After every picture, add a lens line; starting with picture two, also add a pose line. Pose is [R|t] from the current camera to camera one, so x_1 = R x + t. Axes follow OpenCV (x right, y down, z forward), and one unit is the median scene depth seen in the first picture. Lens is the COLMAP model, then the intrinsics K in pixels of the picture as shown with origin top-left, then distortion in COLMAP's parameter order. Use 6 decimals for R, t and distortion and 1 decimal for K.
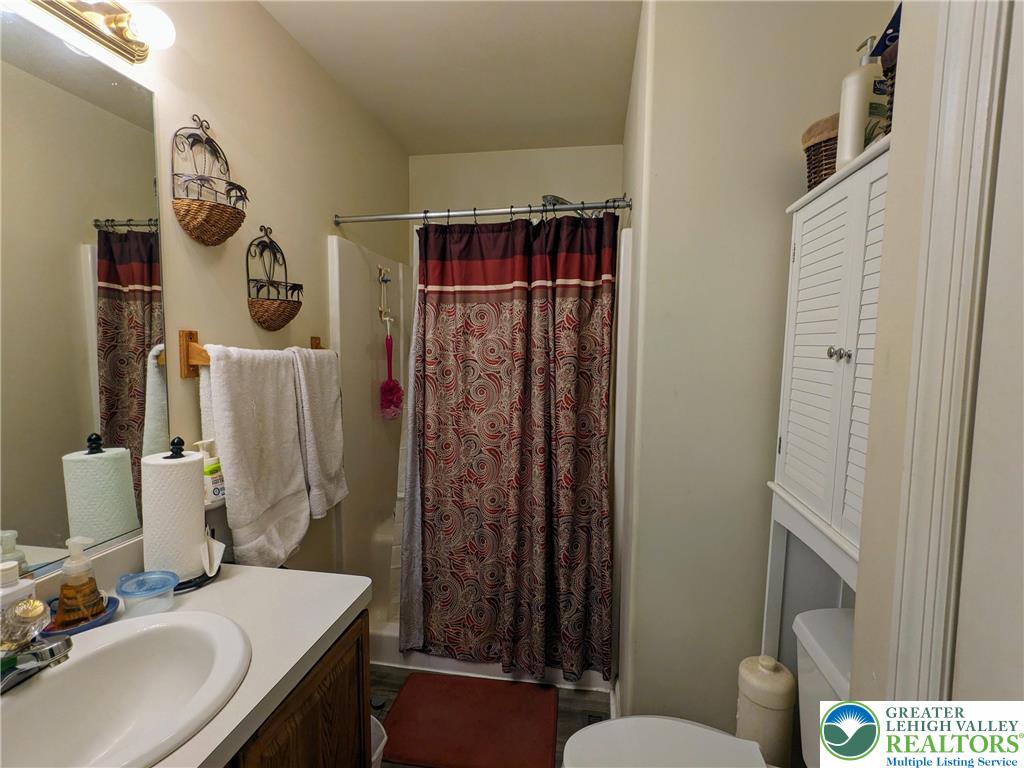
lens RADIAL K [[491.0, 0, 515.3], [0, 491.0, 384.0], [0, 0, 1]] dist [0.000265, 0.000537]
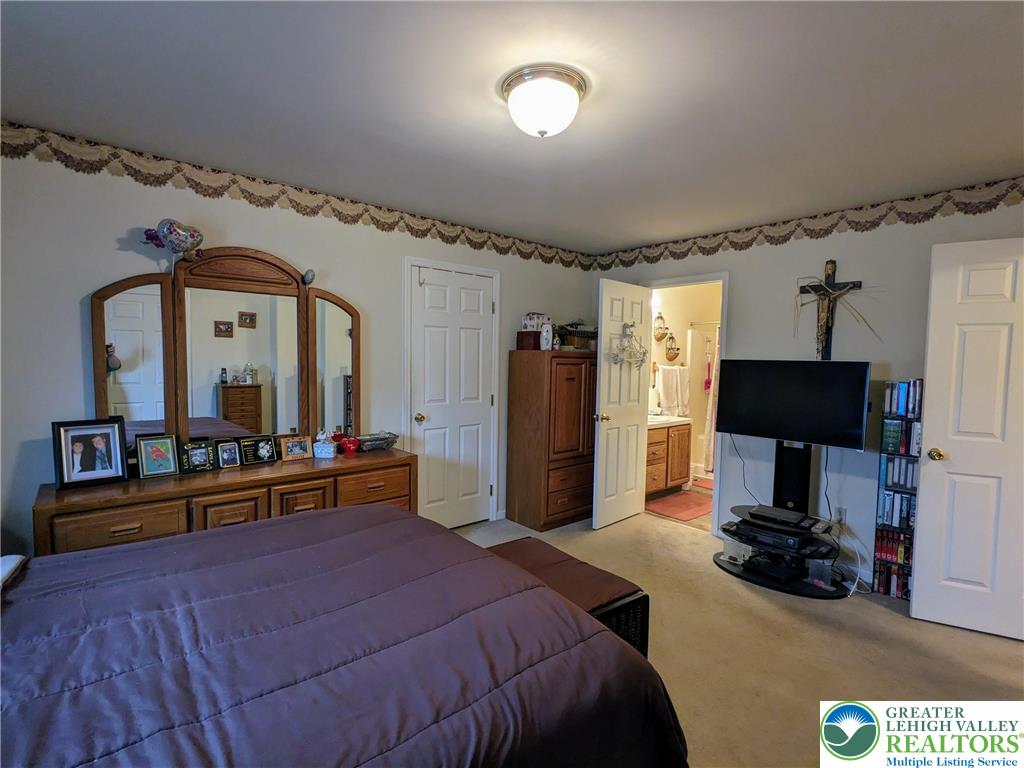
lens RADIAL K [[491.0, 0, 513.8], [0, 491.0, 386.3], [0, 0, 1]] dist [0.000265, 0.000537]
pose [[0.766728, 0.041612, -0.640623, 0.970224], [-0.063181, 0.997944, -0.010796, 0.193981], [0.638856, 0.048753, 0.767780, -2.587137]]
